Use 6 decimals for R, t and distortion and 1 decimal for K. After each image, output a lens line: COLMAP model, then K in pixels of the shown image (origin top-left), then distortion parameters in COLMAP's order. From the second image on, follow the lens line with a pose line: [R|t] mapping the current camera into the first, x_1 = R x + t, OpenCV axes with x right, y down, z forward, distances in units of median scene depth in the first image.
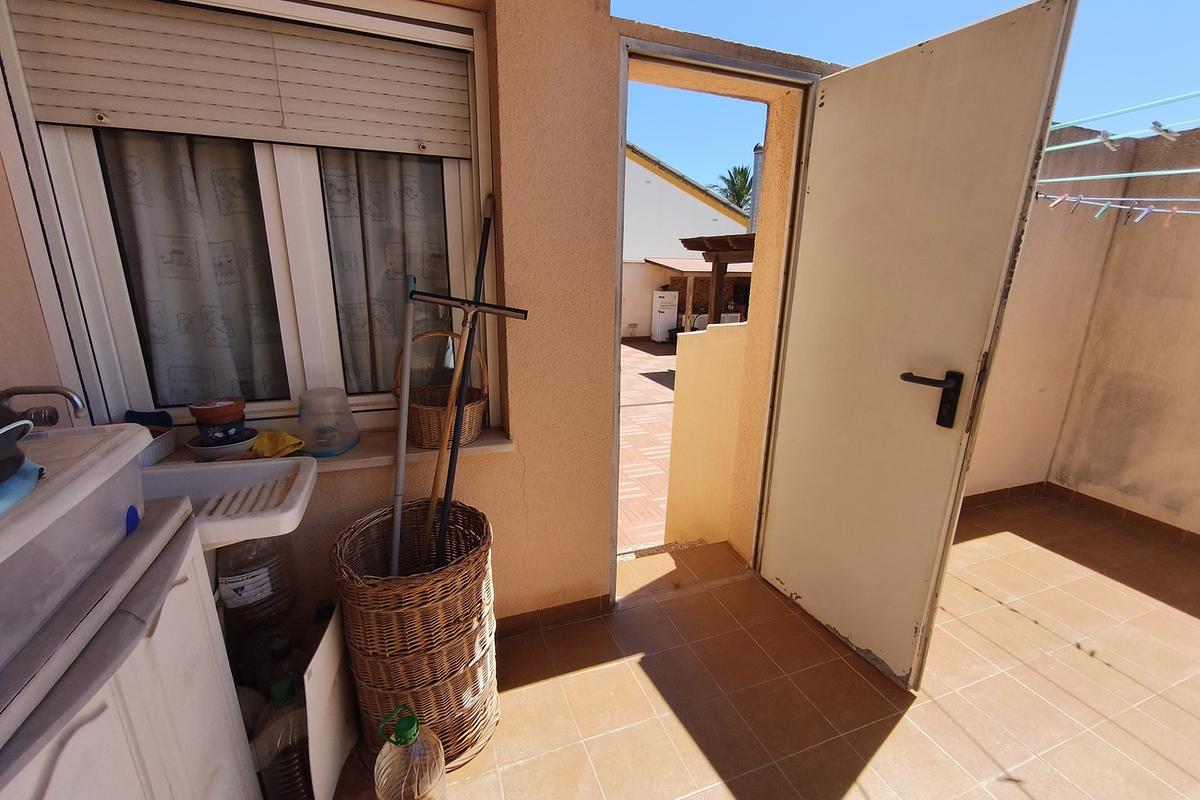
lens RADIAL K [[501.9, 0, 600.0], [0, 501.9, 400.0], [0, 0, 1]] dist [-0.000009, -0.000092]
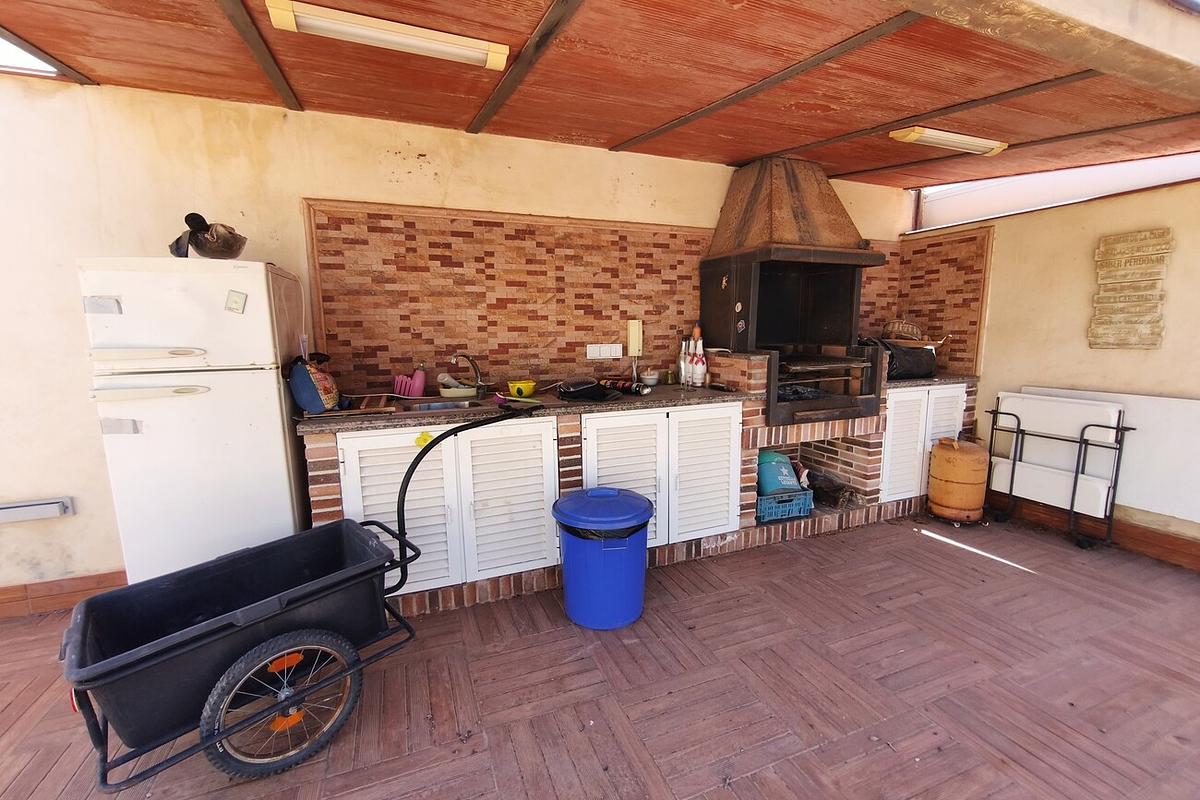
lens RADIAL K [[501.9, 0, 600.0], [0, 501.9, 400.0], [0, 0, 1]] dist [-0.000009, -0.000092]
pose [[0.999194, -0.032776, 0.023161, 0.234373], [0.035569, 0.990504, -0.132802, -0.157951], [-0.018589, 0.133518, 0.990872, 0.858911]]
